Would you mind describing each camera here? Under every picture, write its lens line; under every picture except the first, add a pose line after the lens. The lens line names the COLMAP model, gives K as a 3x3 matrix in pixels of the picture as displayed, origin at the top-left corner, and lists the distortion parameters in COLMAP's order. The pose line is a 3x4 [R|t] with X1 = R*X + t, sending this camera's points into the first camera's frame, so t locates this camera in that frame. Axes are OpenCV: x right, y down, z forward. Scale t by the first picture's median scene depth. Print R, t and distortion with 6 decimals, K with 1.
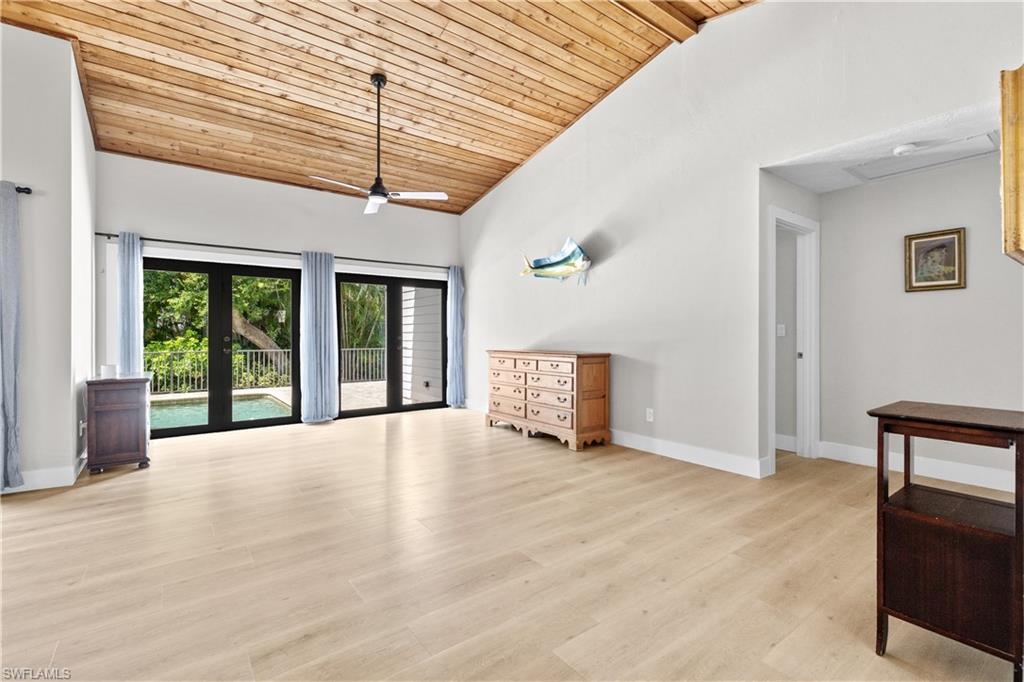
lens RADIAL K [[460.9, 0, 514.1], [0, 460.9, 336.8], [0, 0, 1]] dist [0.004568, -0.000155]
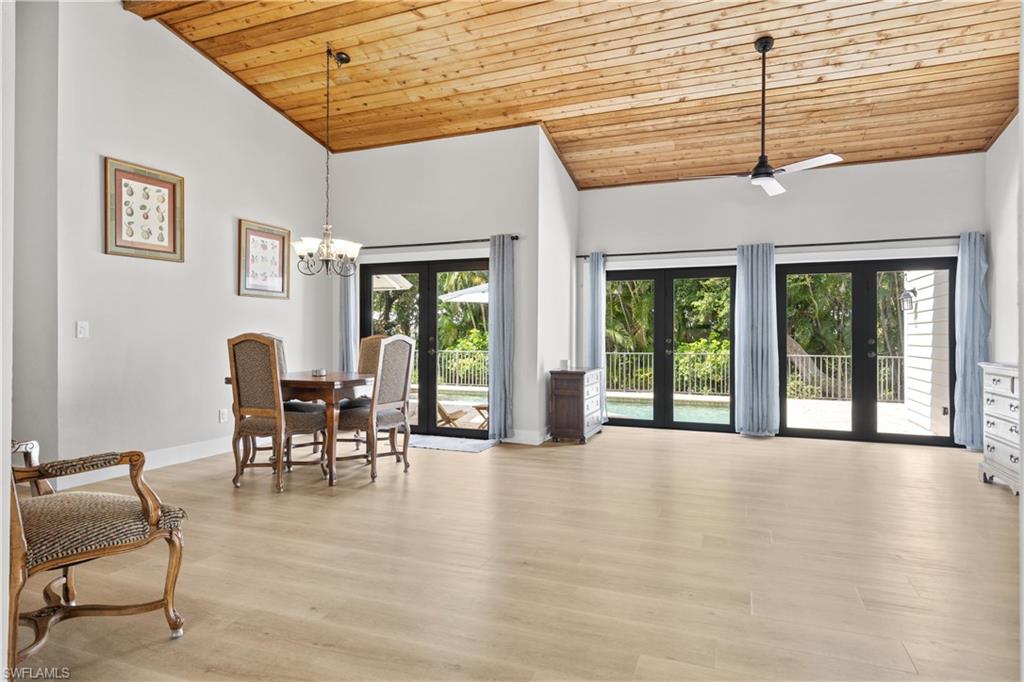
lens RADIAL K [[570.6, 0, 516.6], [0, 570.6, 335.1], [0, 0, 1]] dist [0.002725, 0.000339]
pose [[0.522769, 0.000306, -0.852475, 0.342722], [-0.006866, 0.999969, -0.003852, -0.000537], [0.852447, 0.007867, 0.522755, 0.041957]]
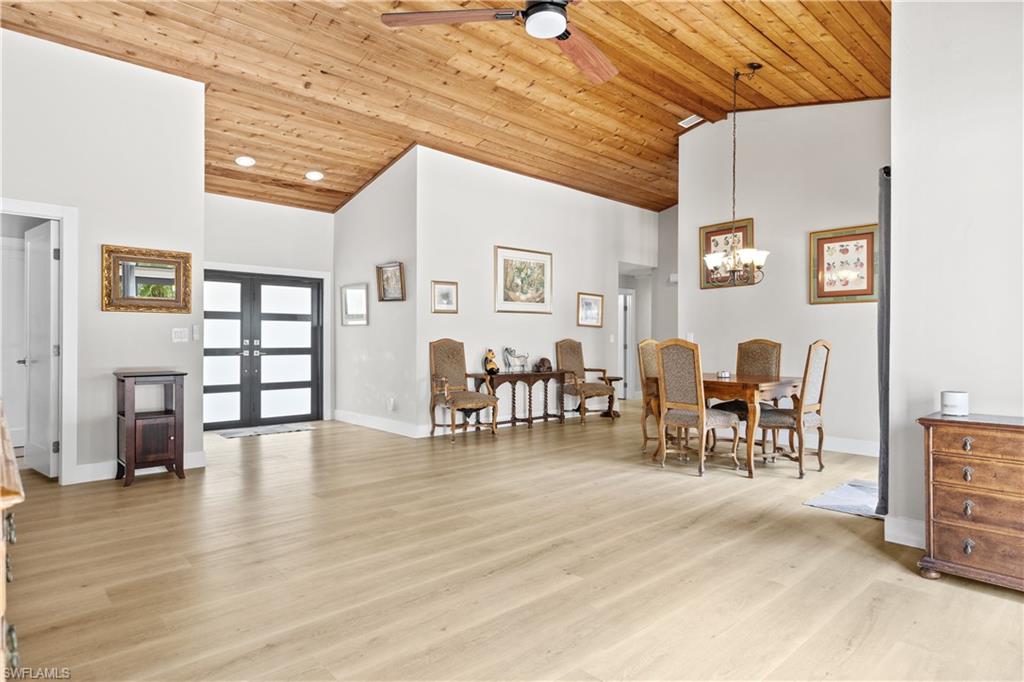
lens RADIAL K [[570.6, 0, 517.0], [0, 570.6, 338.5], [0, 0, 1]] dist [0.003083, 0.000162]
pose [[-0.994633, -0.003202, -0.103418, -0.194311], [-0.003274, 0.999995, 0.000526, -0.005820], [0.103415, 0.000862, -0.994638, 1.382420]]
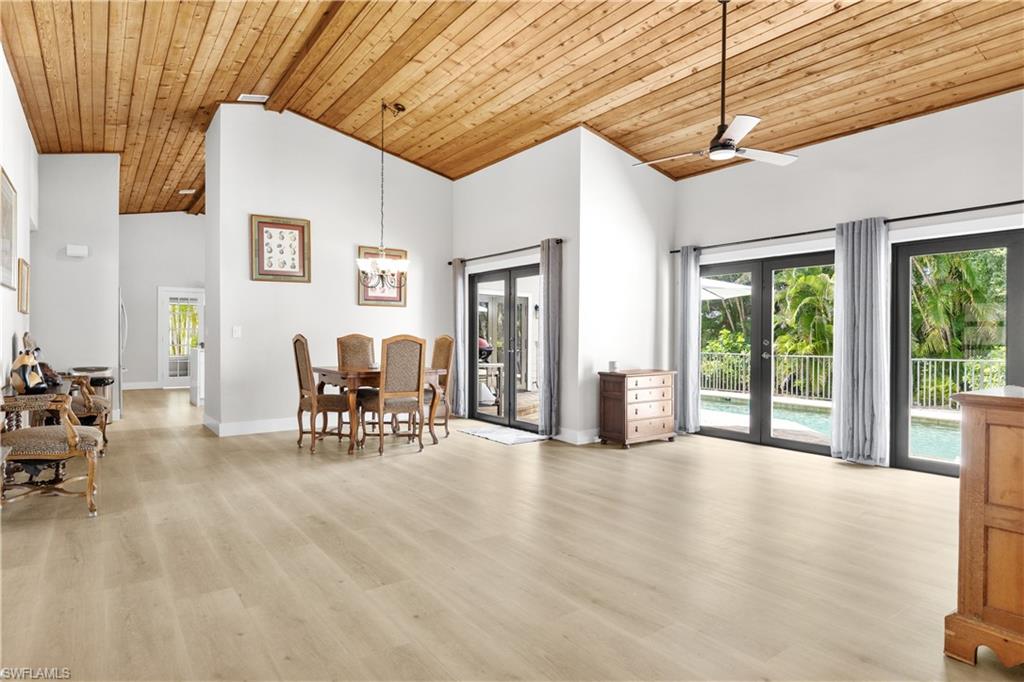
lens RADIAL K [[570.6, 0, 517.0], [0, 570.6, 338.5], [0, 0, 1]] dist [0.003083, 0.000162]
pose [[-0.010631, 0.004449, -0.999934, 0.564090], [-0.008064, 0.999957, 0.004535, -0.004662], [0.999911, 0.008111, -0.010594, 0.618356]]
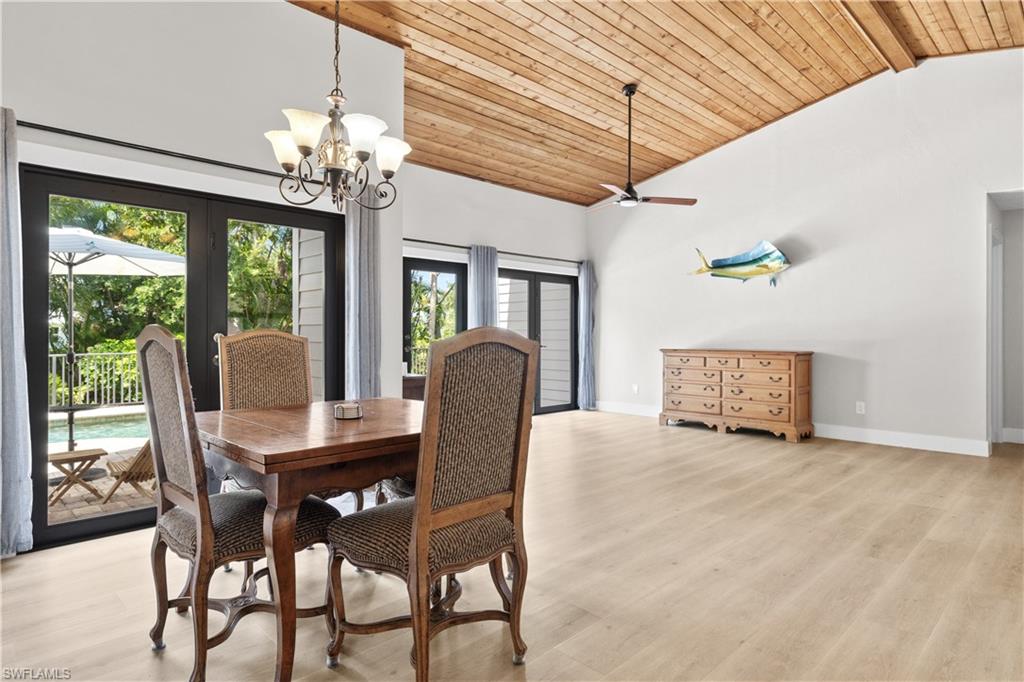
lens RADIAL K [[571.8, 0, 511.7], [0, 571.8, 334.7], [0, 0, 1]] dist [0.006105, -0.000280]
pose [[0.991469, 0.003748, 0.130286, -0.655967], [-0.003614, 0.999993, -0.001264, 0.000844], [-0.130290, 0.000782, 0.991476, -0.223096]]
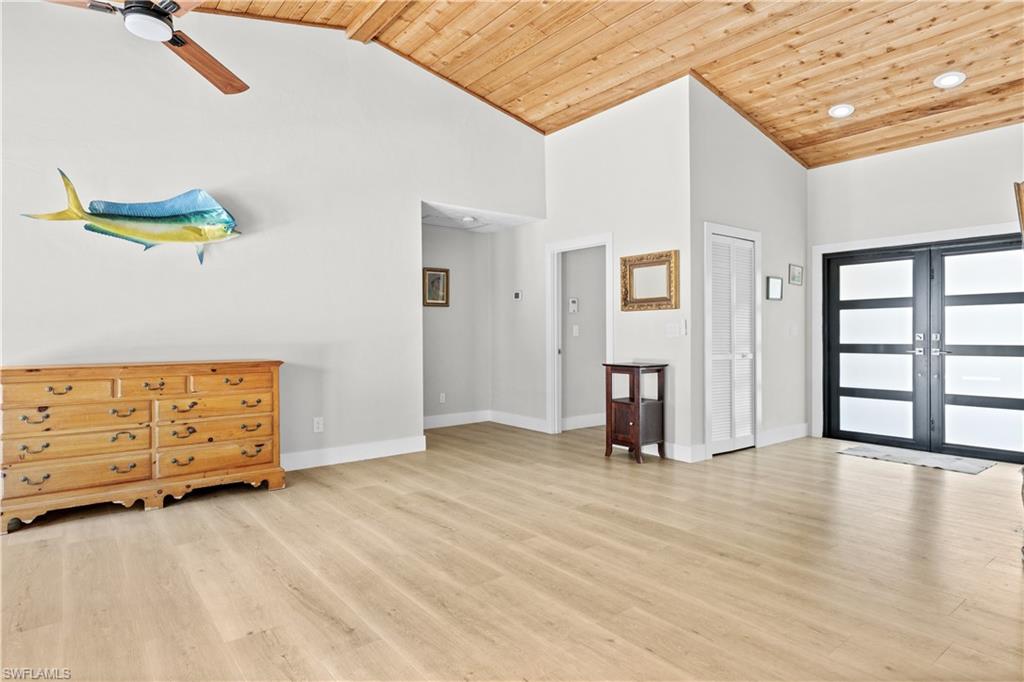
lens RADIAL K [[570.6, 0, 517.0], [0, 570.6, 338.5], [0, 0, 1]] dist [0.003083, 0.000162]
pose [[-0.030071, -0.006535, 0.999526, -0.772044], [0.007090, 0.999952, 0.006751, -0.002832], [-0.999523, 0.007290, -0.030023, 0.602959]]
